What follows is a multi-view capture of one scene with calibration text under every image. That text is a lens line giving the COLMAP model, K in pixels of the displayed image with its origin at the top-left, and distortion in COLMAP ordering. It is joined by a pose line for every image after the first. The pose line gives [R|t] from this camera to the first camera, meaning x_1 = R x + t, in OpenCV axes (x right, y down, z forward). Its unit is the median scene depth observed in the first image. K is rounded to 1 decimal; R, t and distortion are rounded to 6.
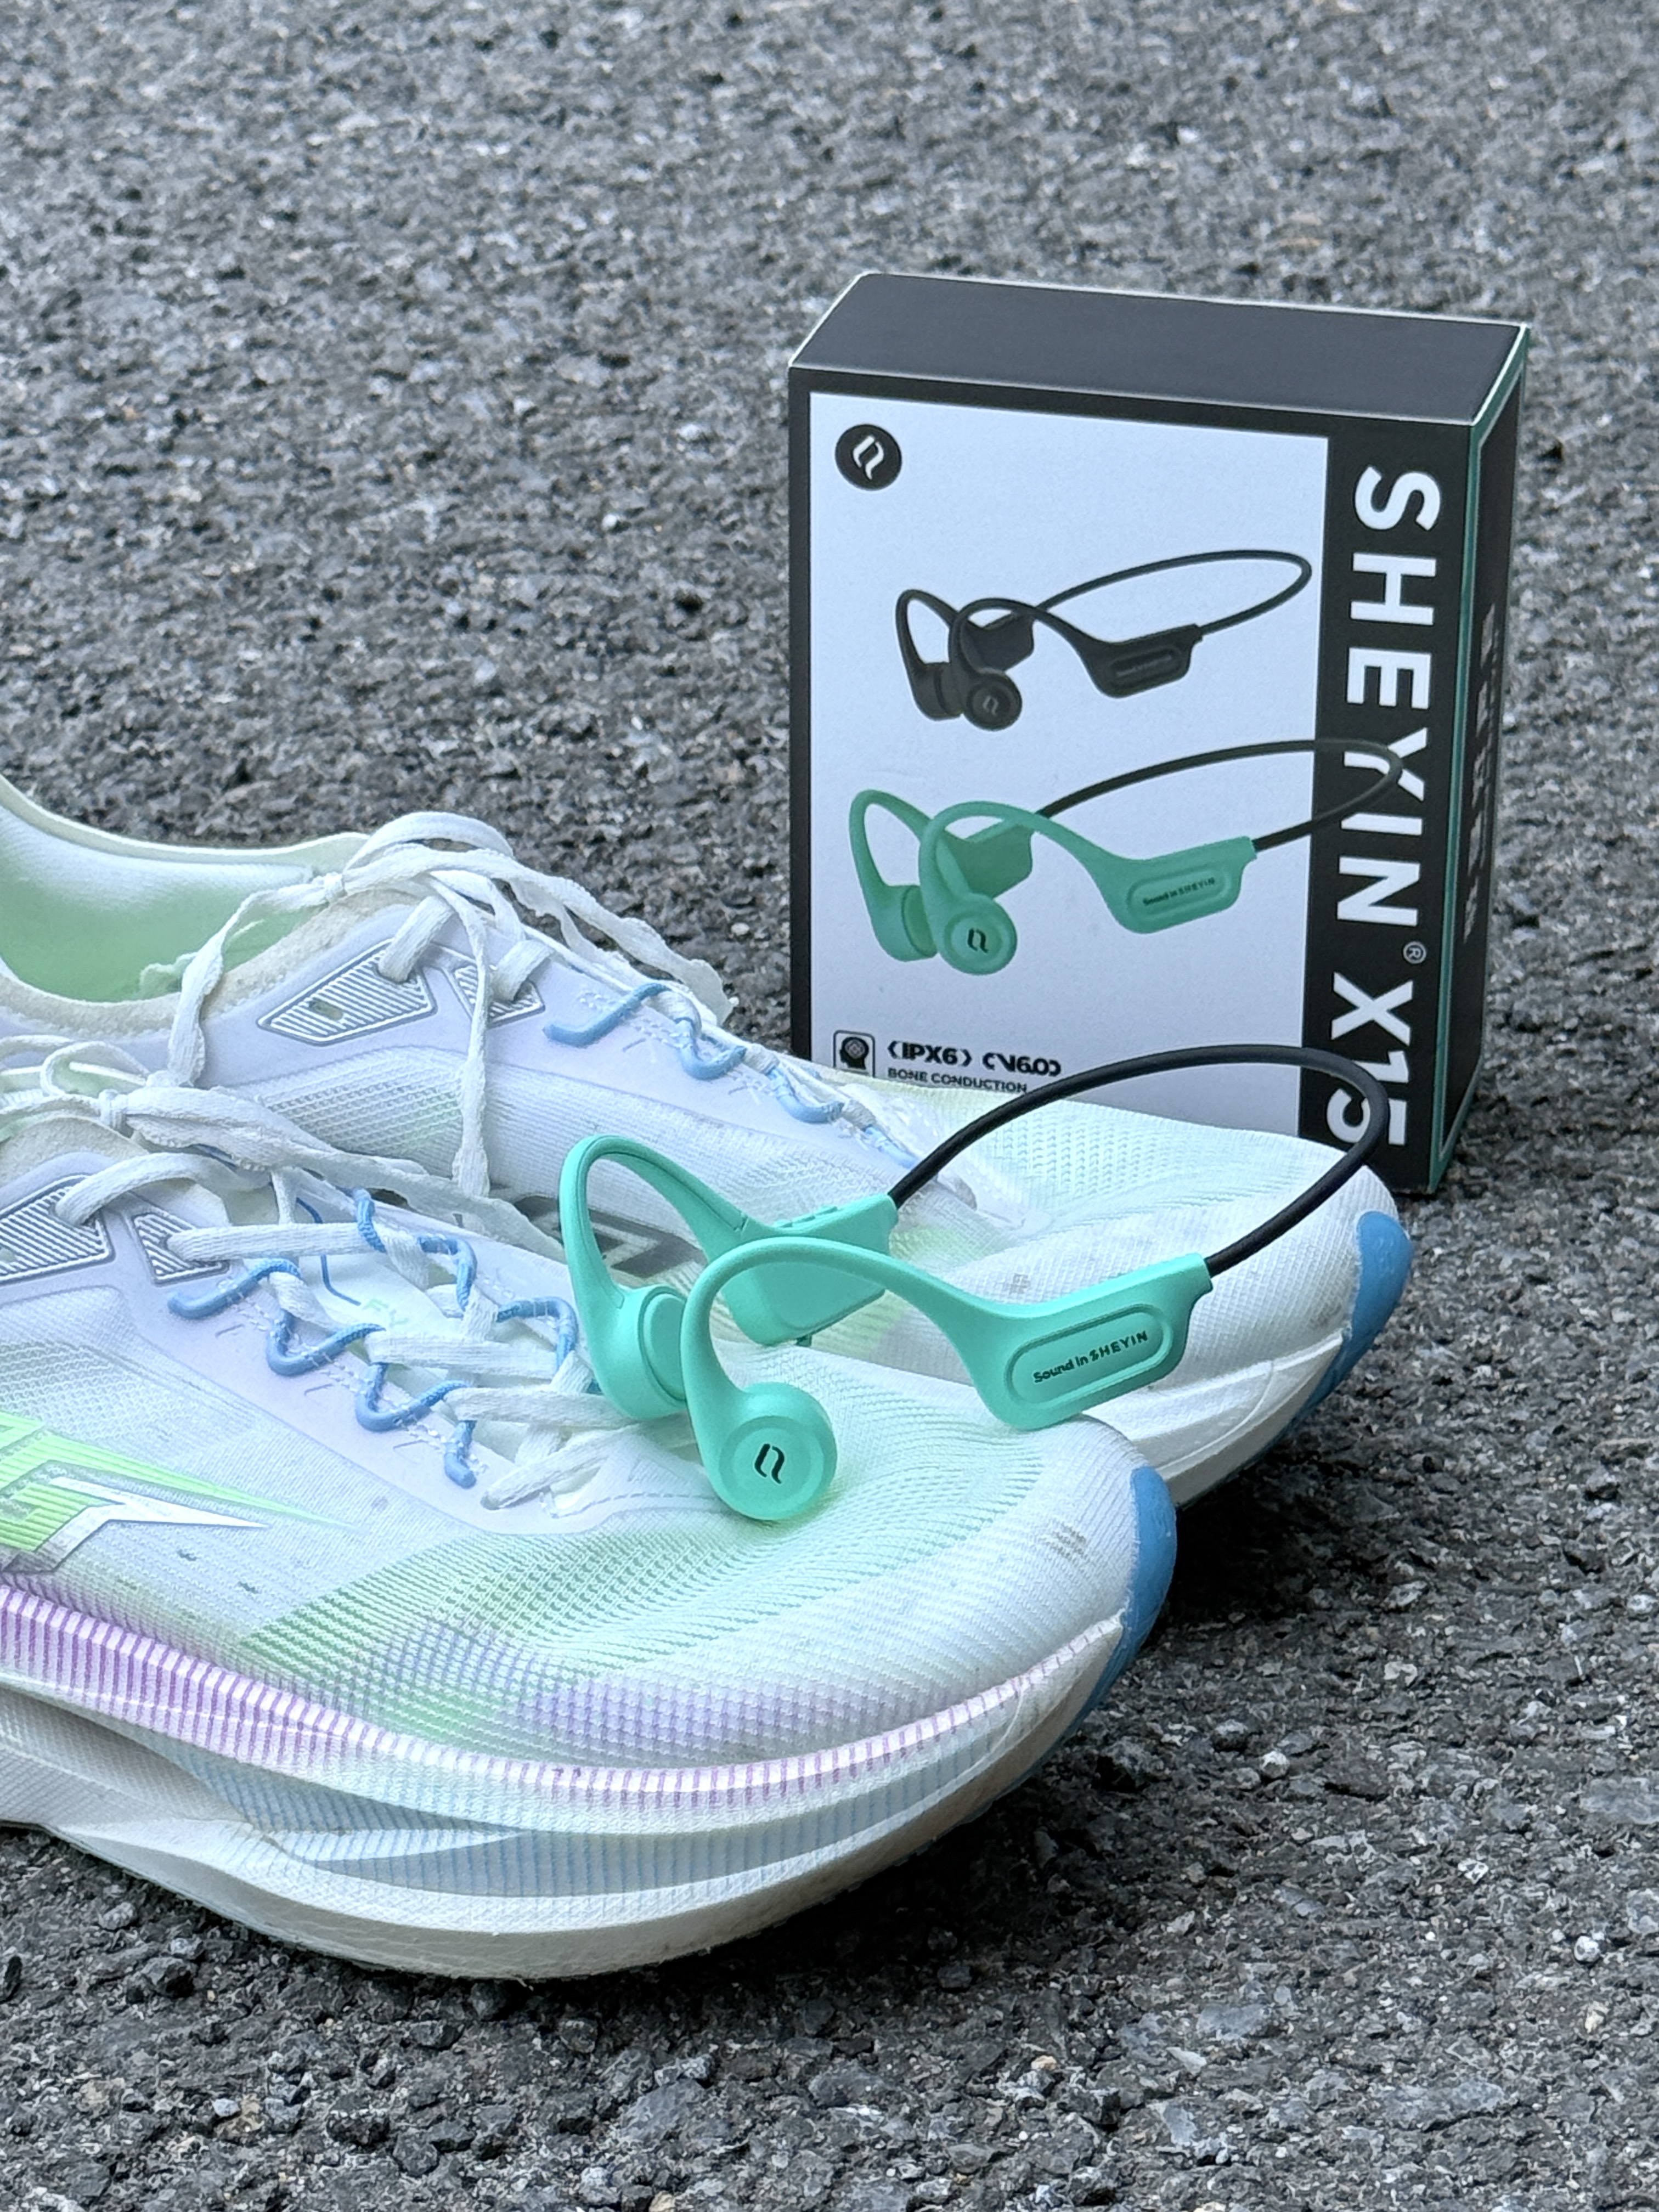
lens RADIAL K [[5549.5, 0, 829.5], [0, 5549.5, 1106.0], [0, 0, 1]] dist [0.120473, 0.663802]
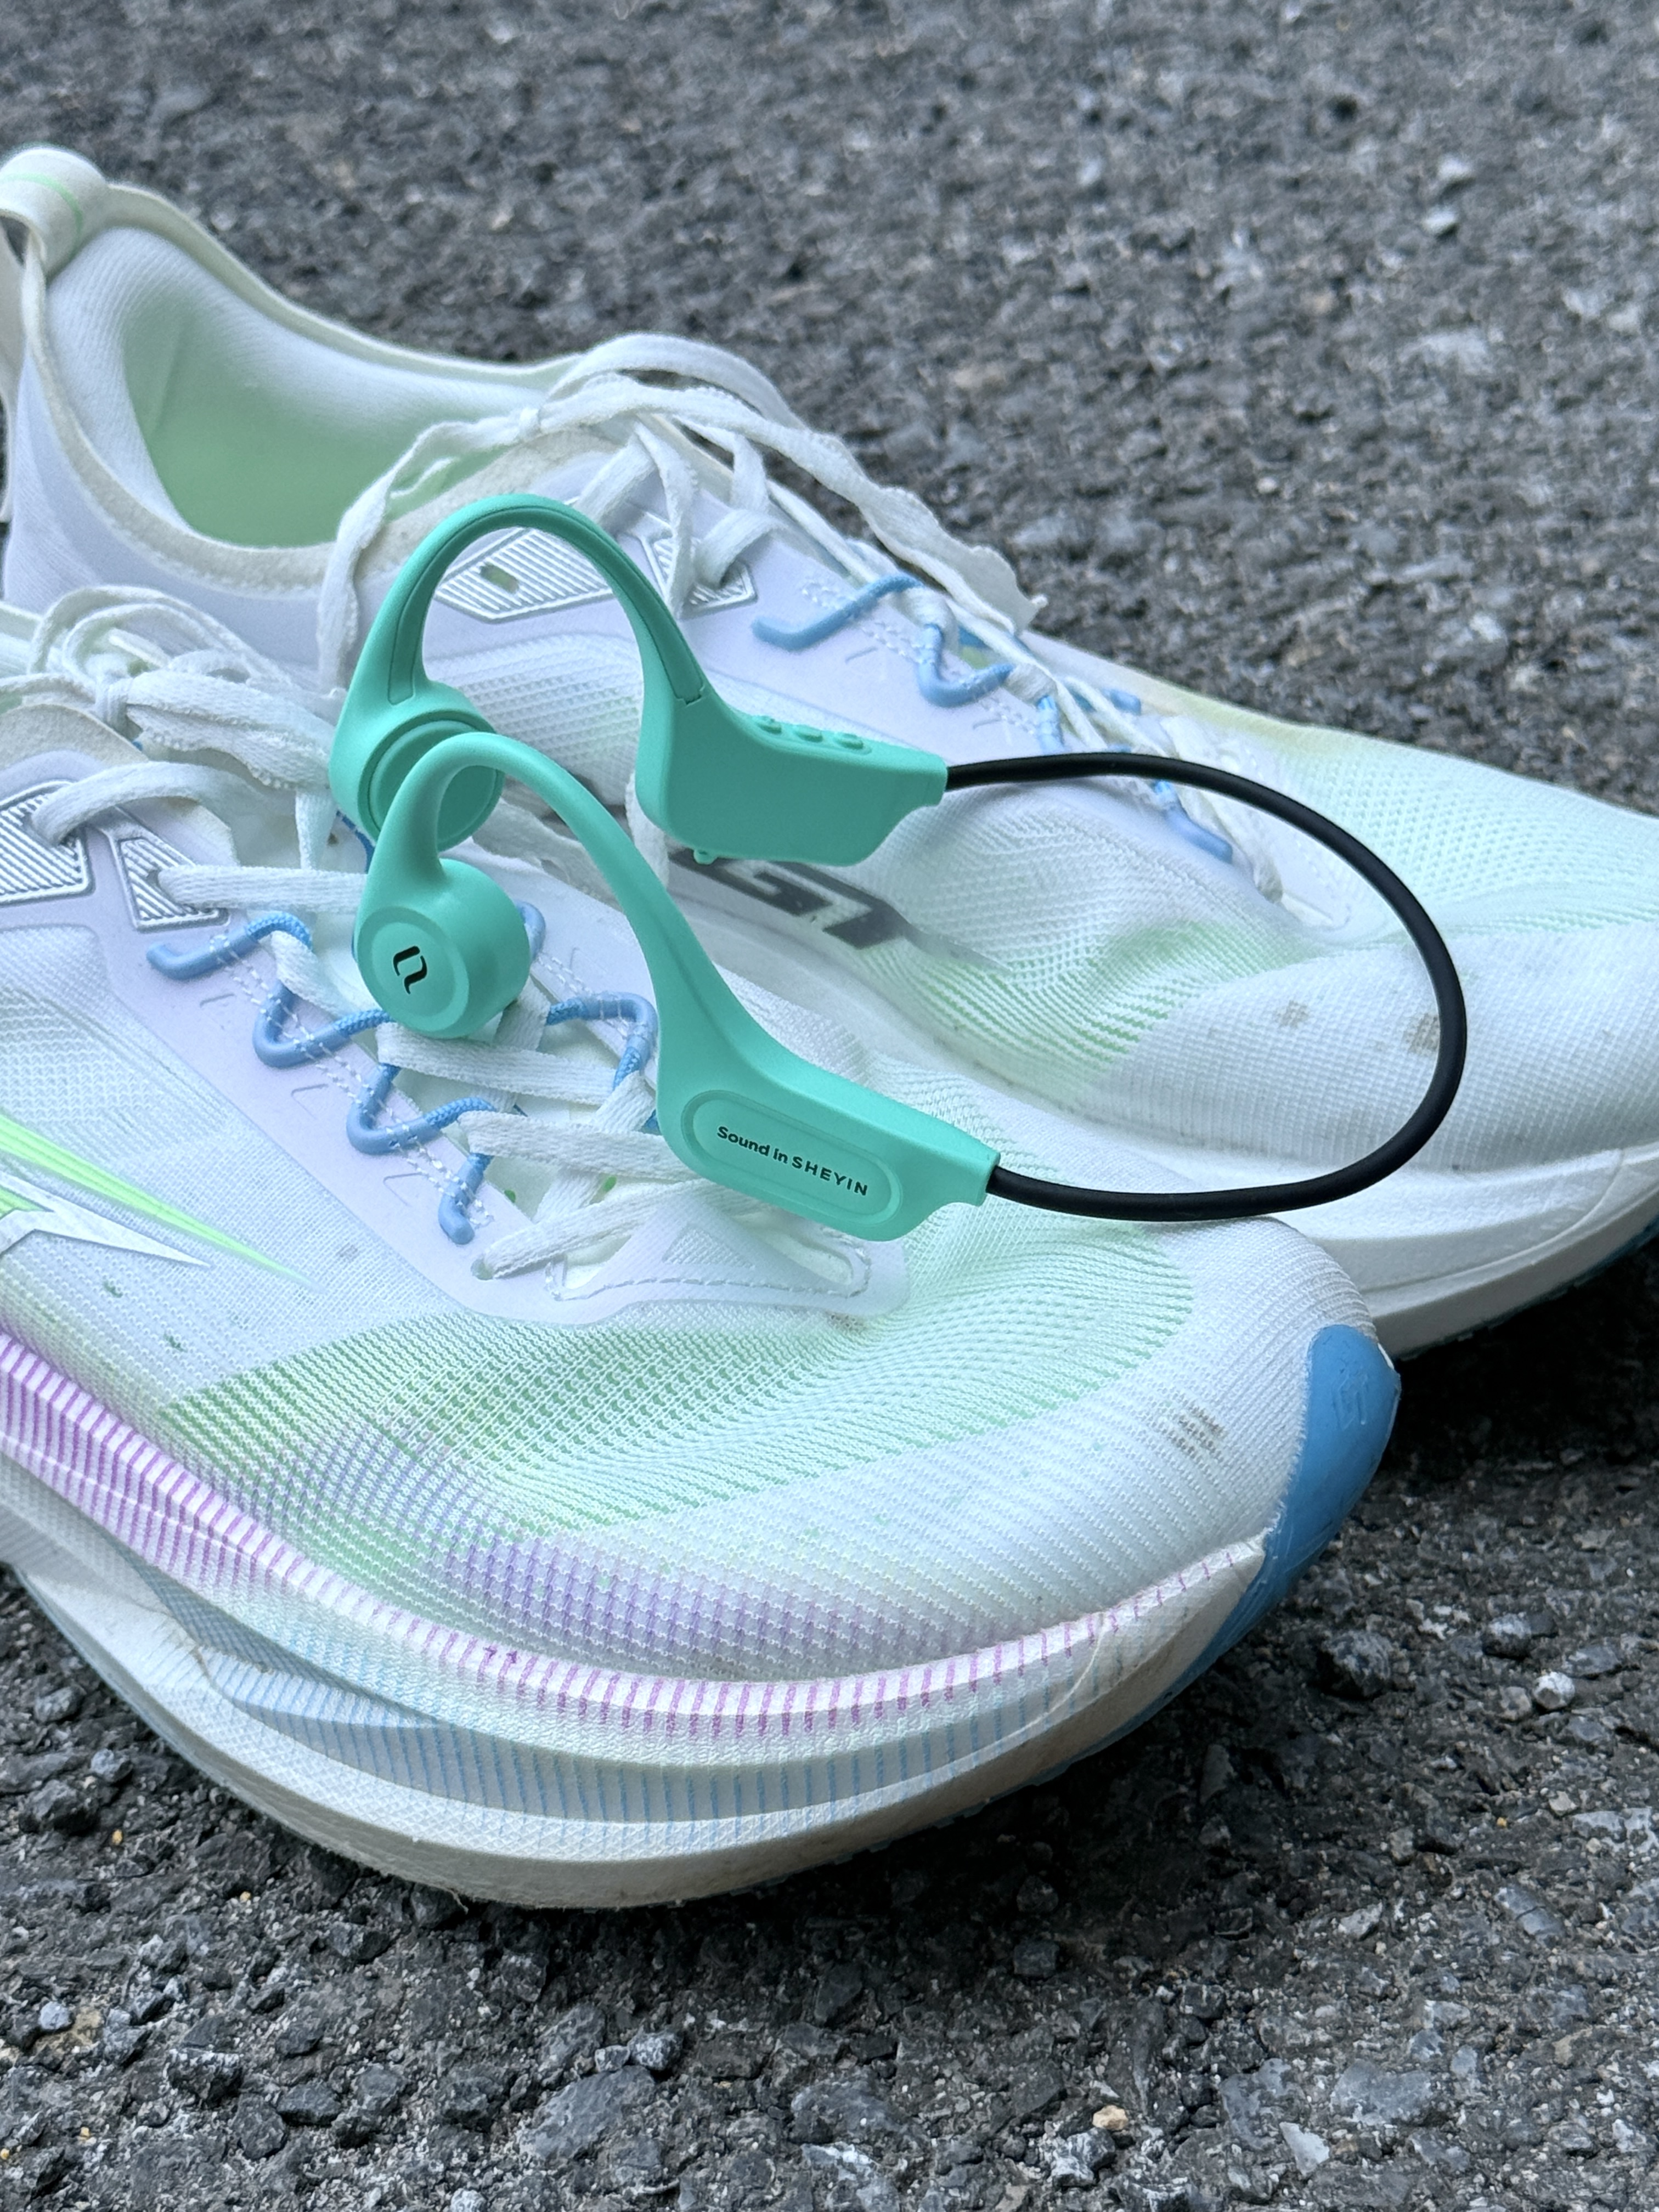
lens RADIAL K [[4225.5, 0, 829.5], [0, 4225.5, 1106.0], [0, 0, 1]] dist [0.185598, -0.332241]
pose [[0.967319, 0.103516, -0.231469, 0.116265], [-0.071436, 0.987152, 0.142929, -0.036634], [0.243290, -0.121723, 0.962286, 0.455673]]
